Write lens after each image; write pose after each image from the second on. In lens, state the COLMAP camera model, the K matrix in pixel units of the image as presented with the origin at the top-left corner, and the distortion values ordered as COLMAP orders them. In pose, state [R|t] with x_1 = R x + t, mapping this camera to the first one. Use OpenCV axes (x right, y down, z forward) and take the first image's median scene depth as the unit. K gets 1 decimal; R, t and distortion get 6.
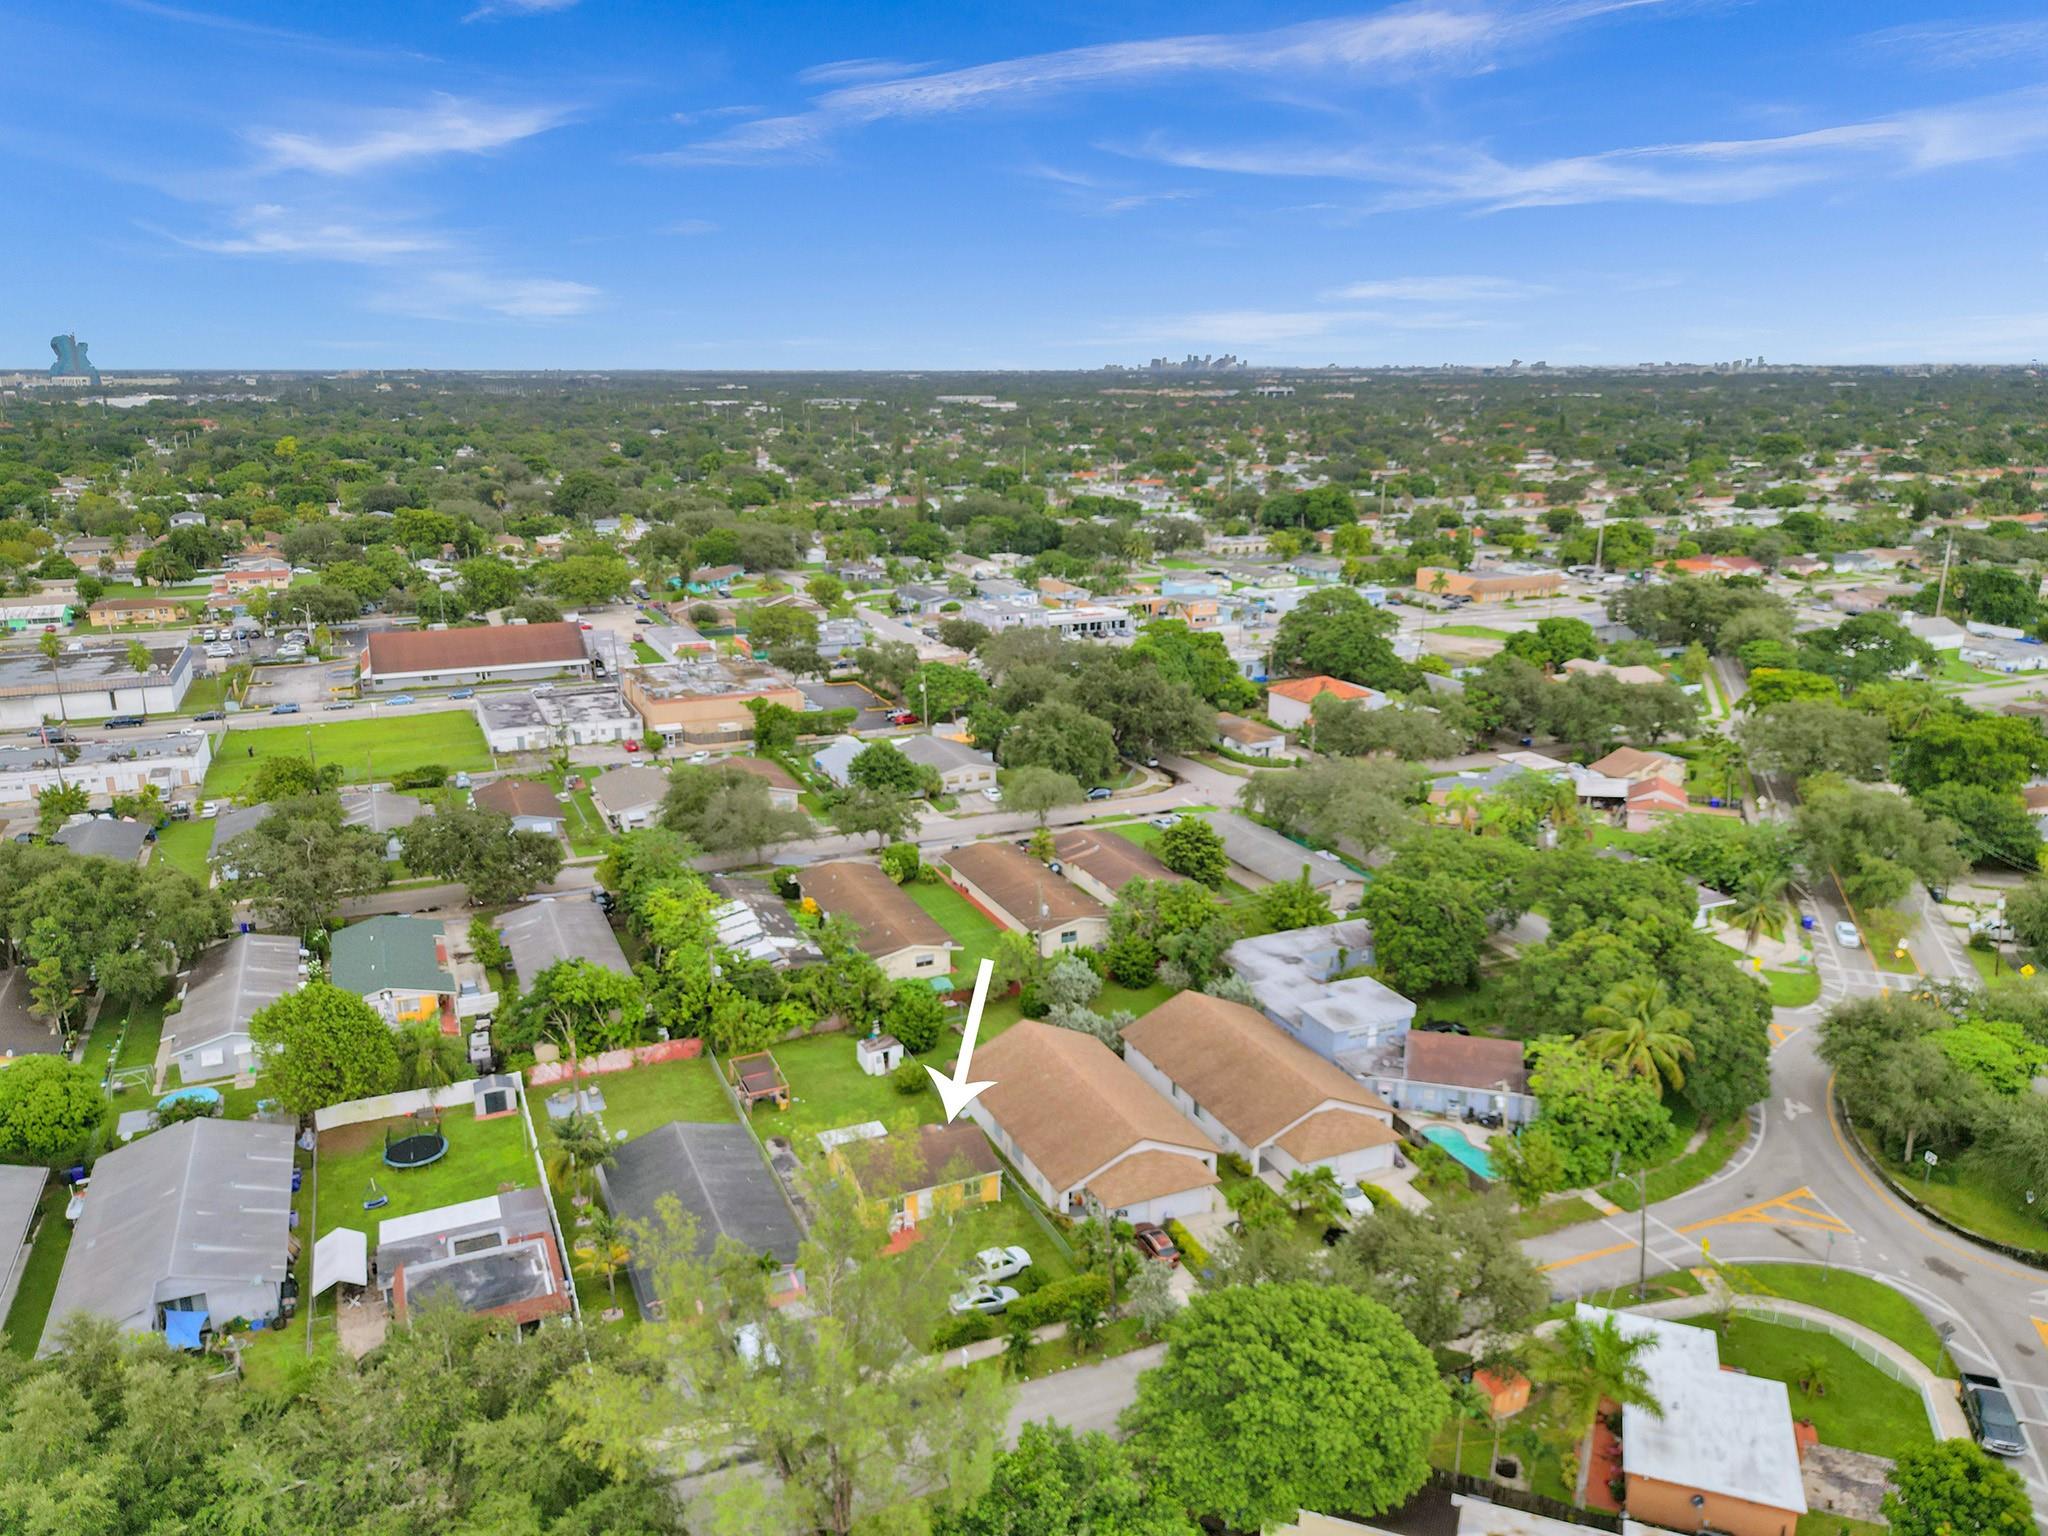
lens RADIAL K [[1514.2, 0, 1024.0], [0, 1514.2, 768.0], [0, 0, 1]] dist [0.090492, -0.118526]
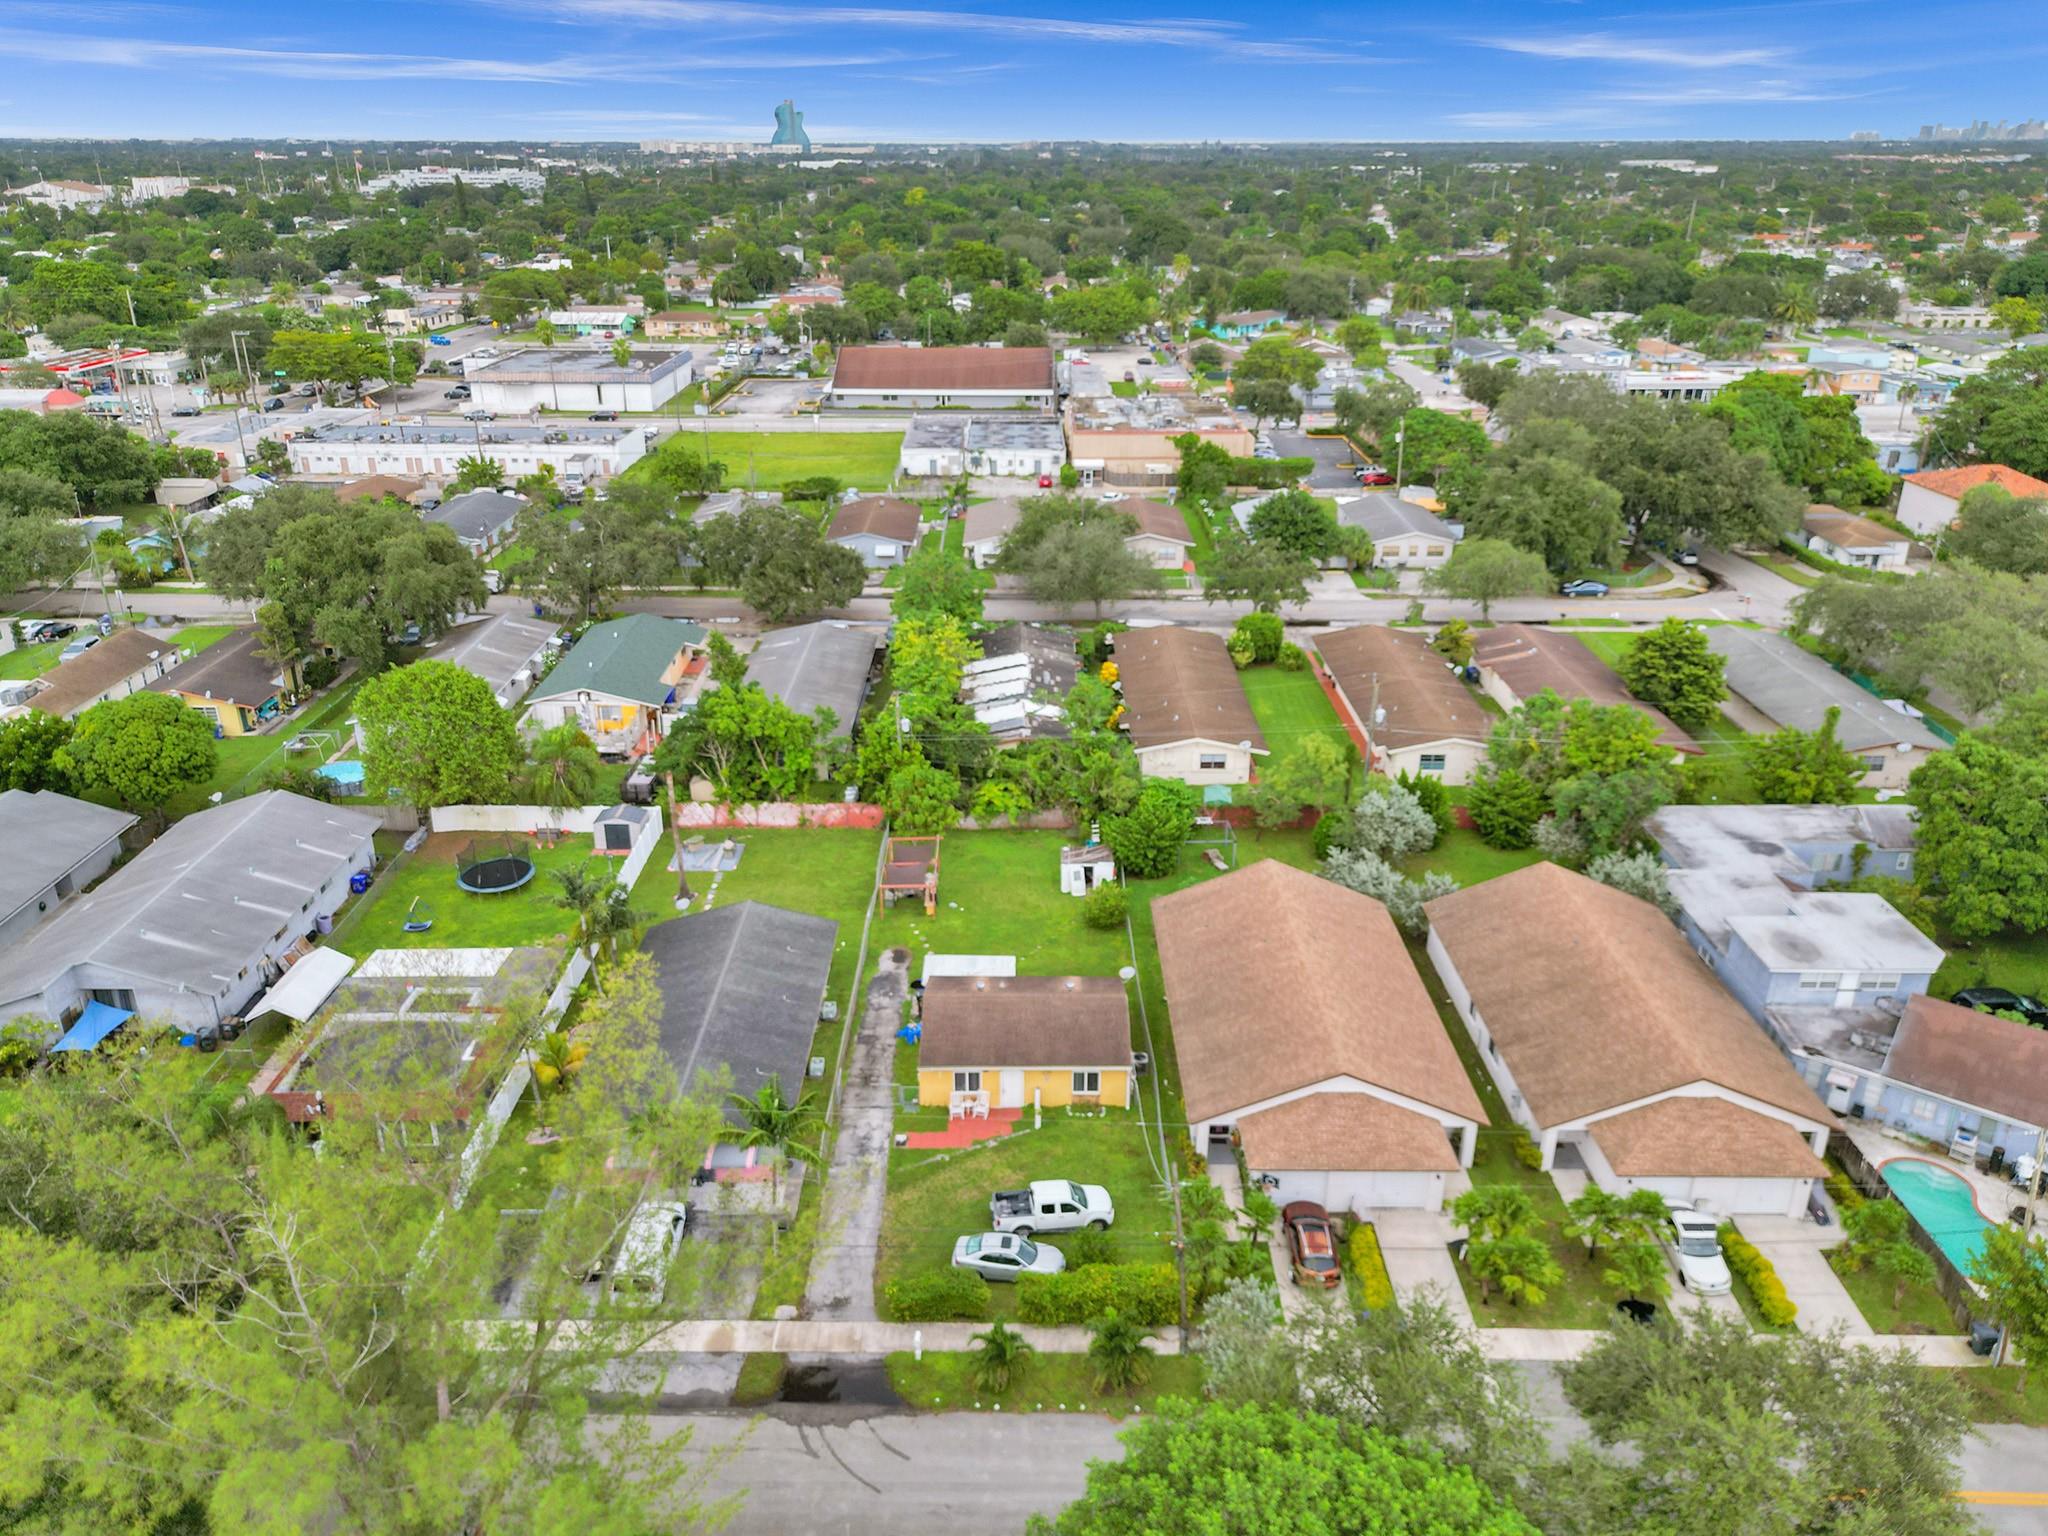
lens RADIAL K [[1514.2, 0, 1024.0], [0, 1514.2, 768.0], [0, 0, 1]] dist [0.090492, -0.118526]
pose [[0.912570, 0.157858, -0.377221, 0.111337], [-0.109733, 0.983184, 0.145974, 0.028565], [0.393921, -0.091818, 0.914547, 0.249528]]
